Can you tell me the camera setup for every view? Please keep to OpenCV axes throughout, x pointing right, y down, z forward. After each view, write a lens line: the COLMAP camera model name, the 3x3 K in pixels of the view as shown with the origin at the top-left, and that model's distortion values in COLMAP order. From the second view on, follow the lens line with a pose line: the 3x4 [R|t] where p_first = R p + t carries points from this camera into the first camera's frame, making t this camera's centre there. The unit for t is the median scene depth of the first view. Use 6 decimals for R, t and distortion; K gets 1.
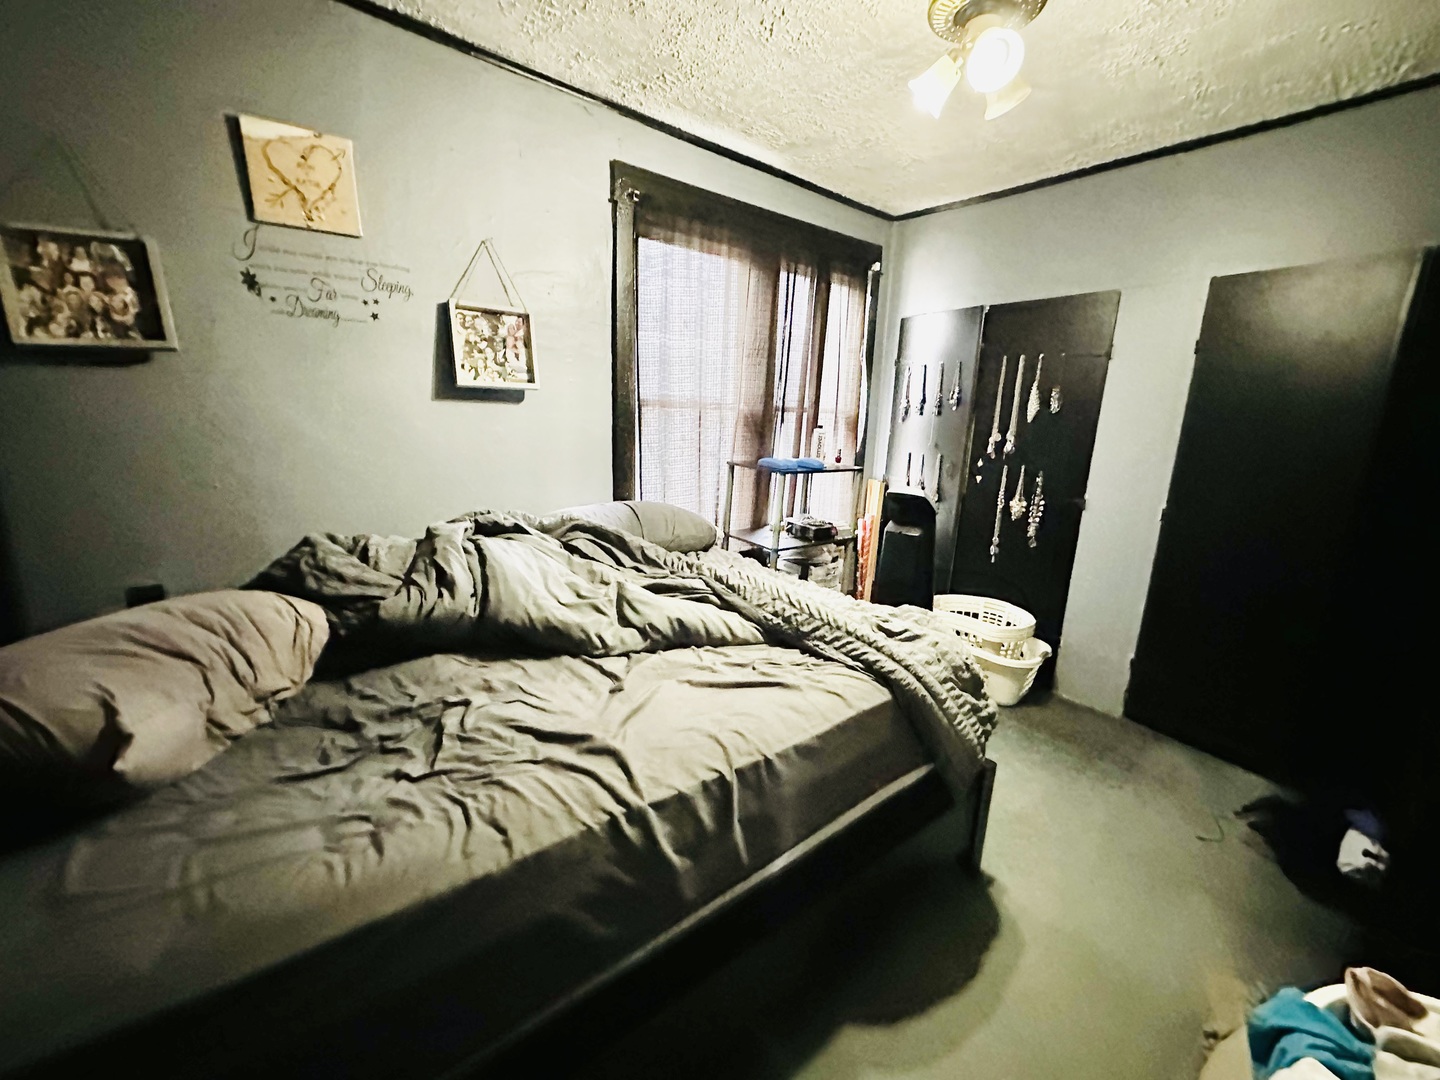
lens RADIAL K [[577.5, 0, 720.0], [0, 577.5, 540.0], [0, 0, 1]] dist [0.000136, 0.000041]
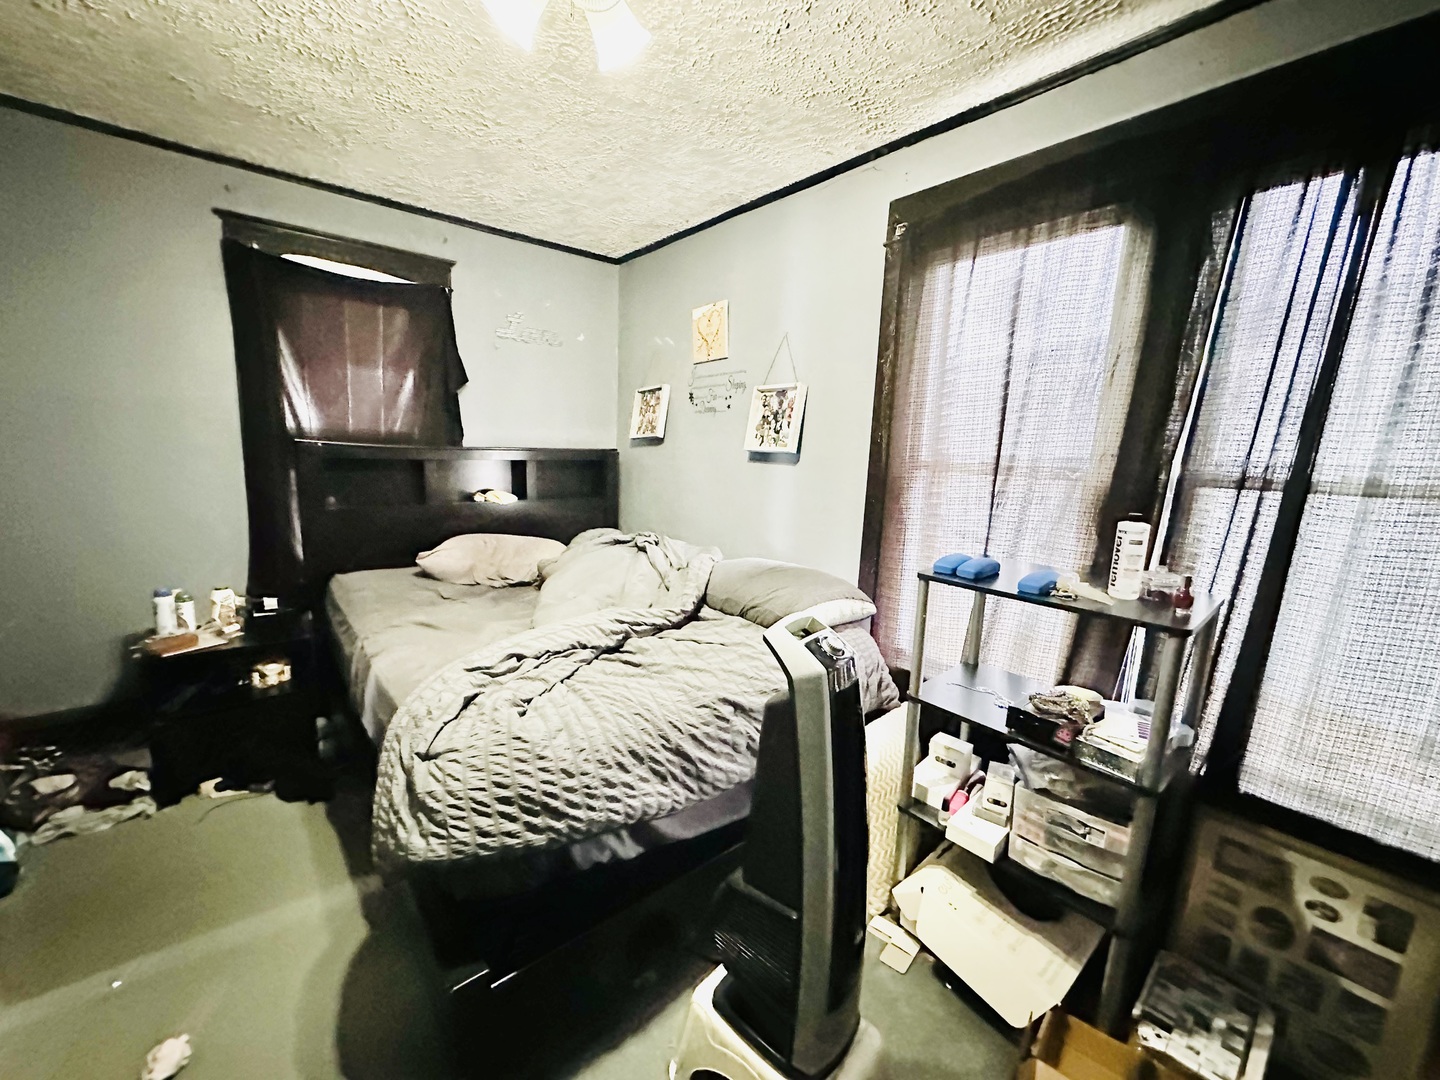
lens RADIAL K [[577.5, 0, 720.0], [0, 577.5, 540.0], [0, 0, 1]] dist [0.000136, 0.000041]
pose [[0.027530, 0.142776, -0.989372, 0.851485], [-0.231192, 0.963822, 0.132656, -0.222915], [0.972519, 0.225083, 0.059543, 0.875085]]
